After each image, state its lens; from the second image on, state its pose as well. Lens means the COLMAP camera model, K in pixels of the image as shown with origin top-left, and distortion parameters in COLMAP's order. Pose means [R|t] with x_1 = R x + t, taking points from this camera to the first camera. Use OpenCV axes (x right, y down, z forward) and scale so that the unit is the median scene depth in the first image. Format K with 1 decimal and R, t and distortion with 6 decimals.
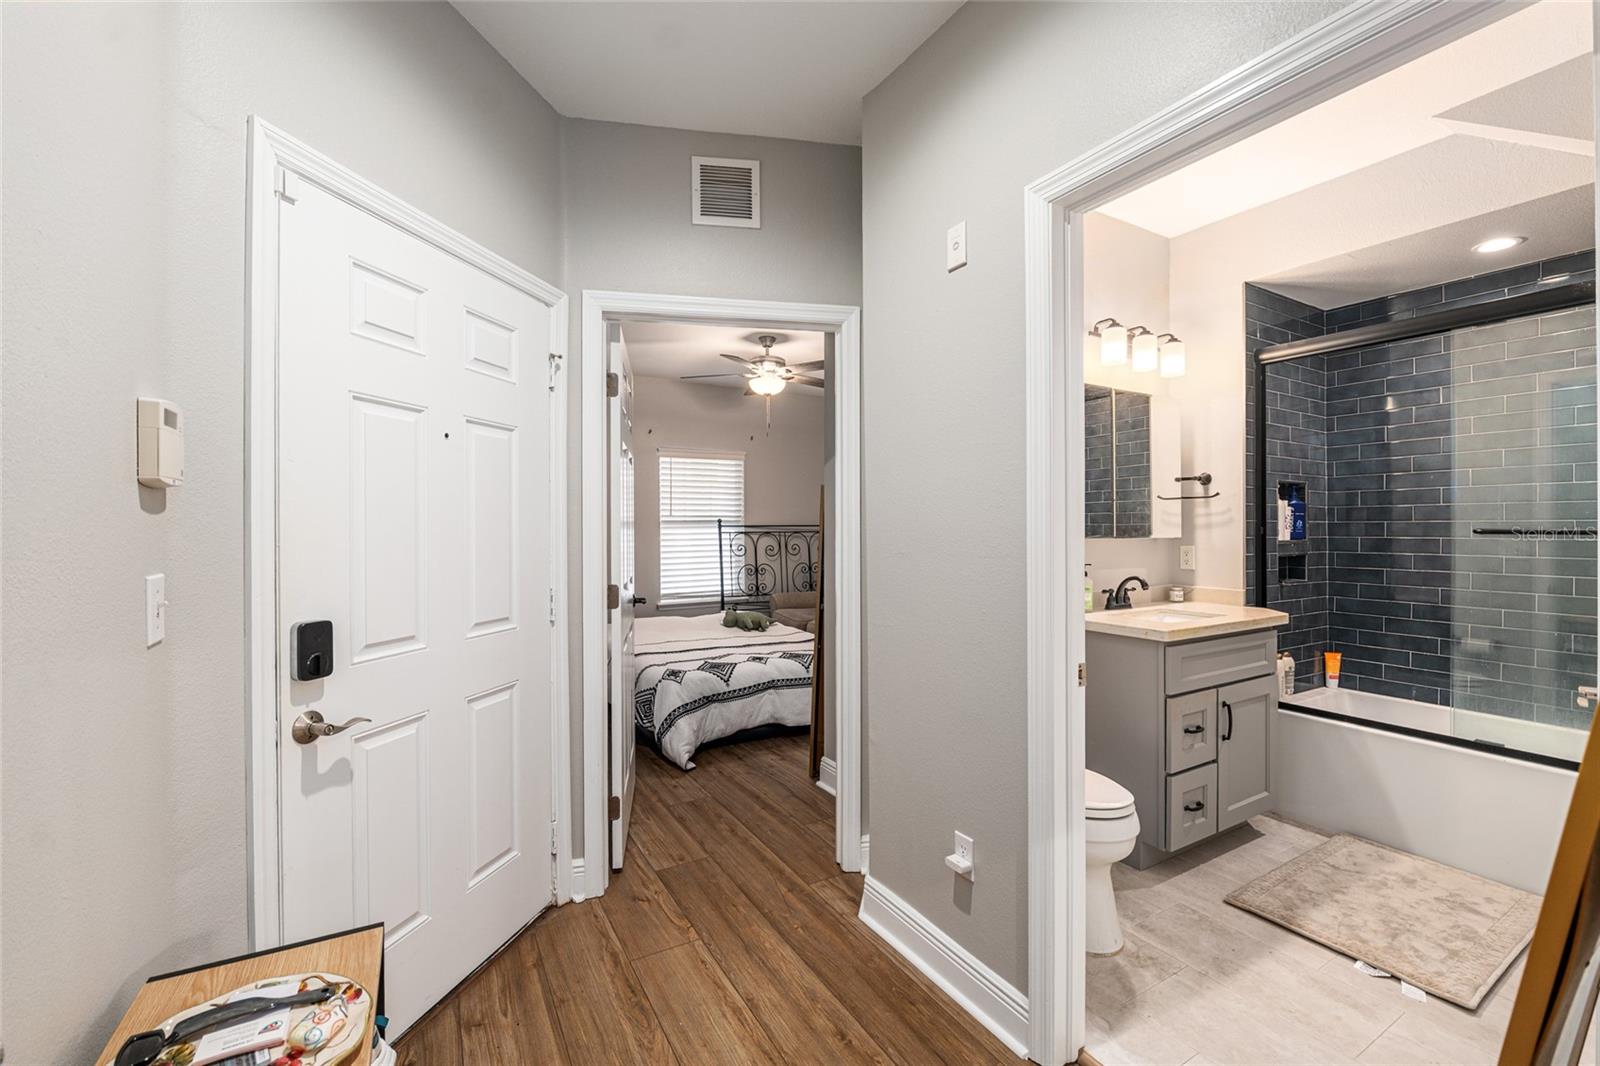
lens RADIAL K [[656.5, 0, 795.5], [0, 656.5, 532.5], [0, 0, 1]] dist [-0.017498, 0.002028]
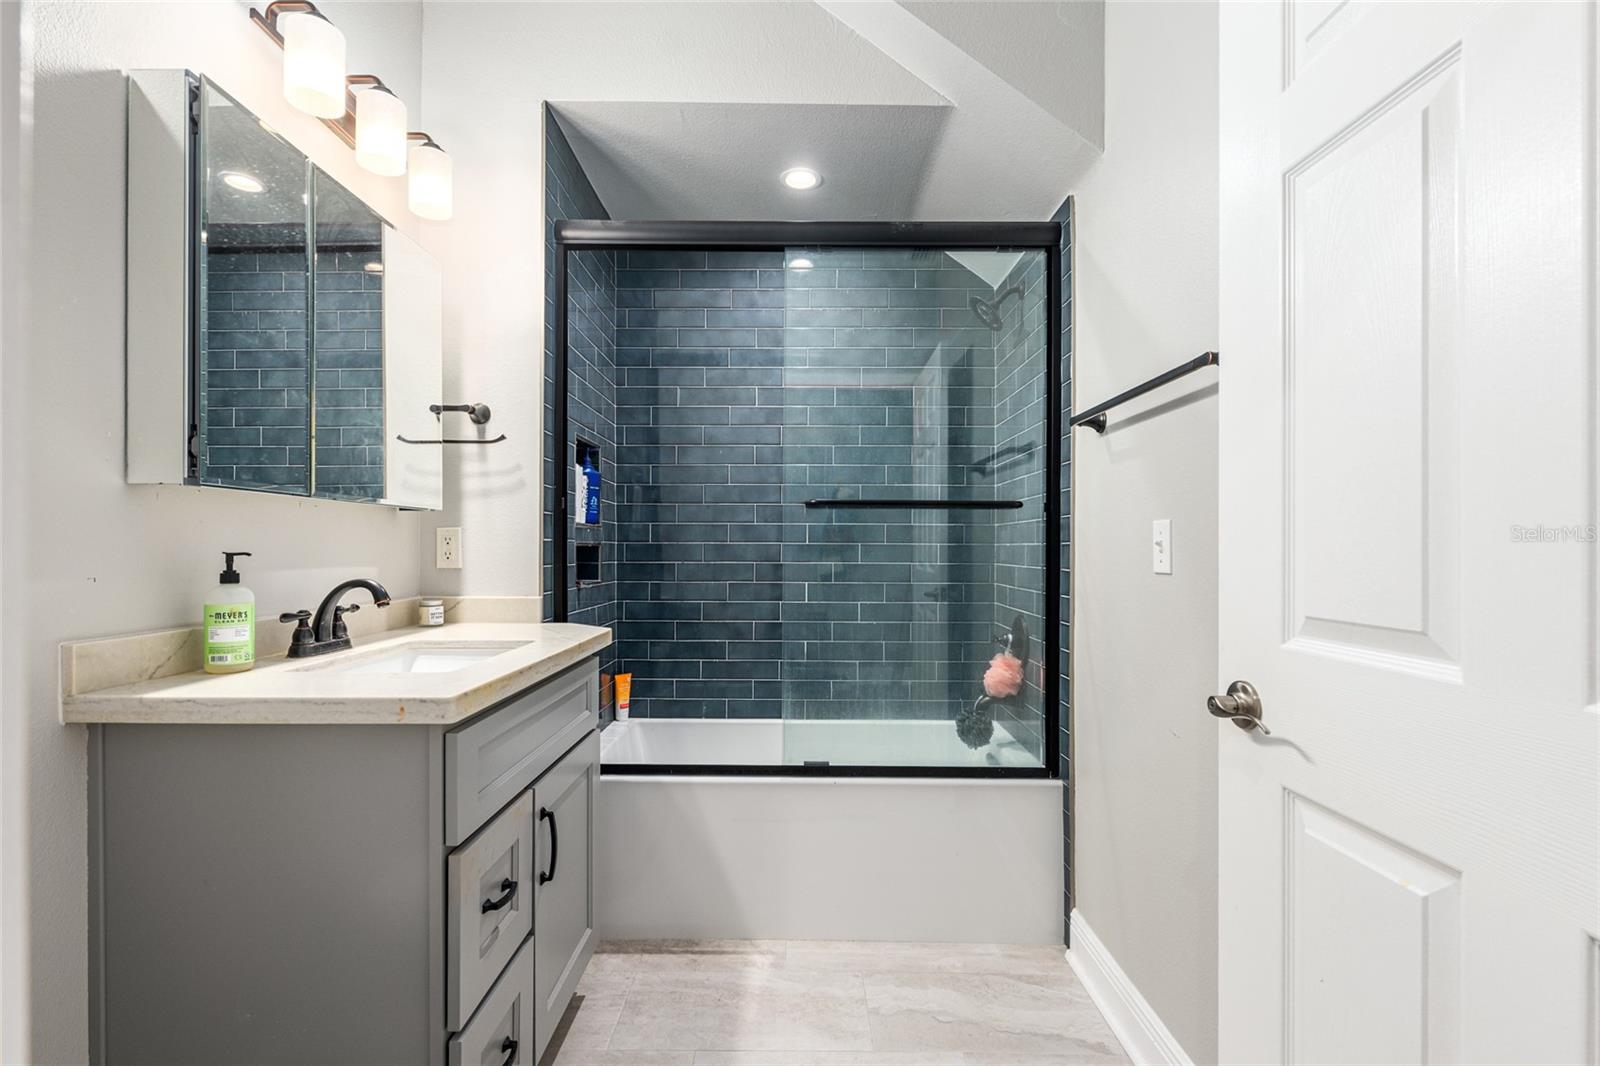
lens RADIAL K [[690.5, 0, 789.8], [0, 690.5, 546.3], [0, 0, 1]] dist [-0.007633, -0.000300]
pose [[0.483620, 0.008326, 0.875238, 0.230852], [0.003227, 0.999931, -0.011295, 0.048845], [-0.875272, 0.008287, 0.483560, 0.478793]]
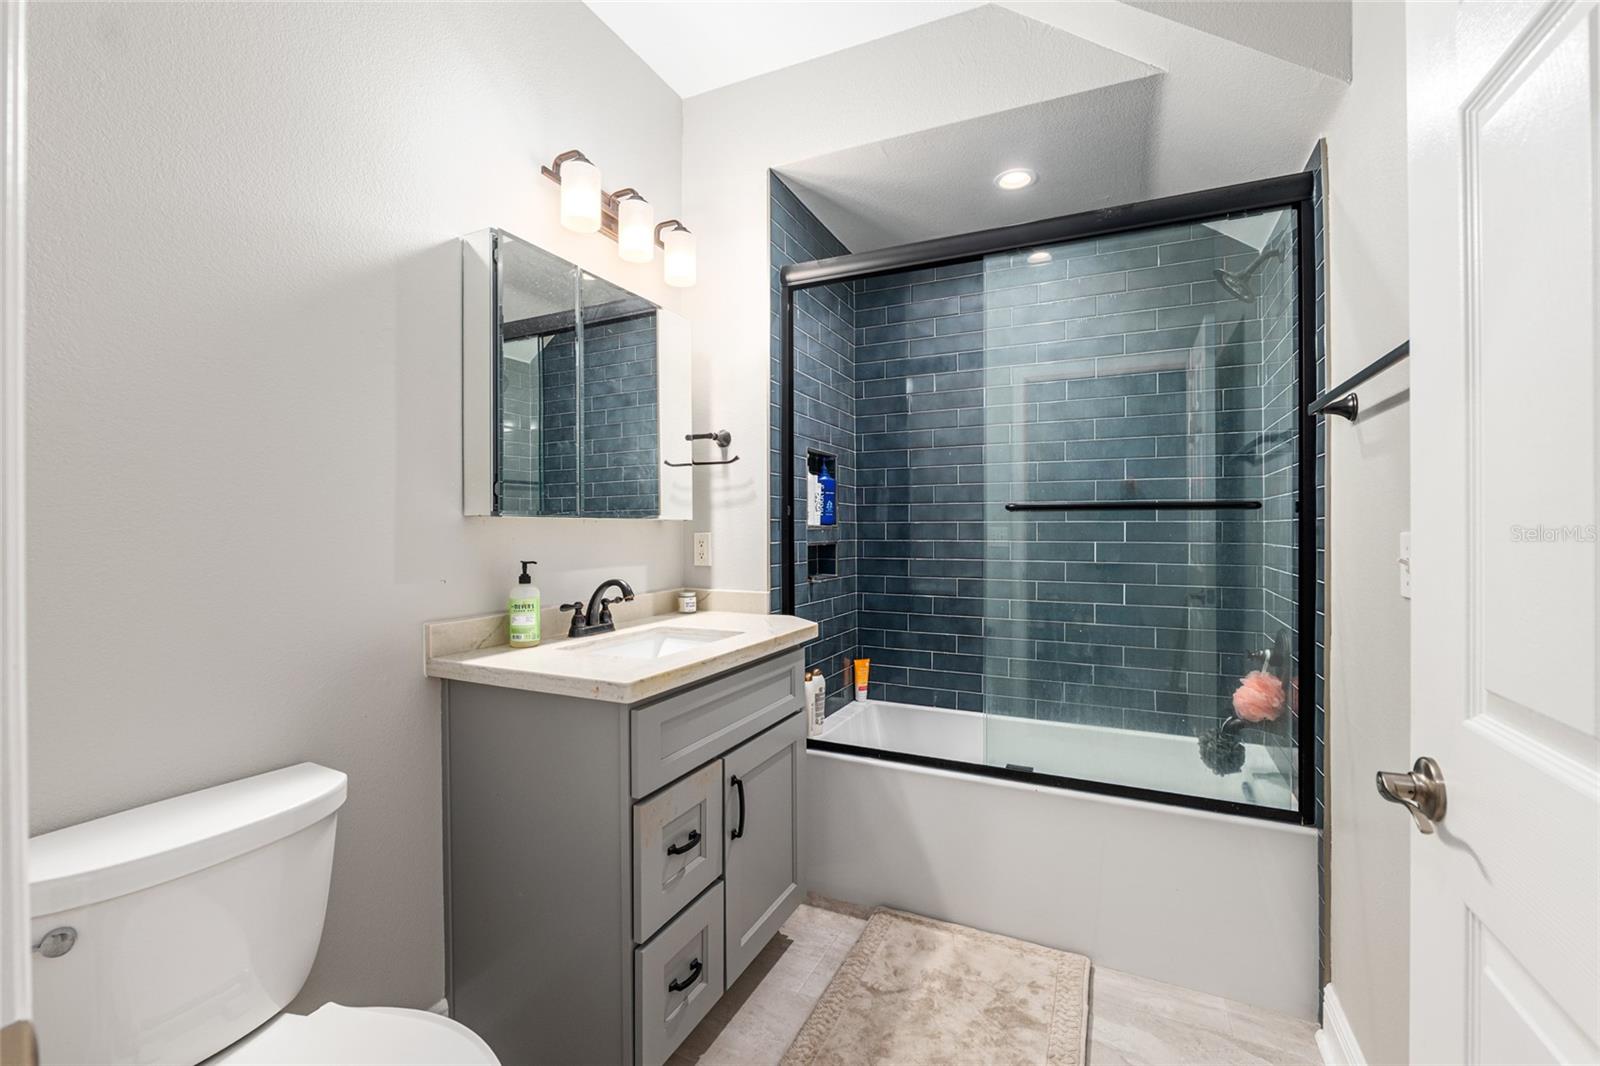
lens RADIAL K [[656.5, 0, 814.5], [0, 656.5, 527.6], [0, 0, 1]] dist [-0.017498, 0.002028]
pose [[0.804285, 0.004494, 0.594226, 0.297749], [0.002048, 0.999945, -0.010334, 0.024535], [-0.594240, 0.009529, 0.804231, 0.384210]]
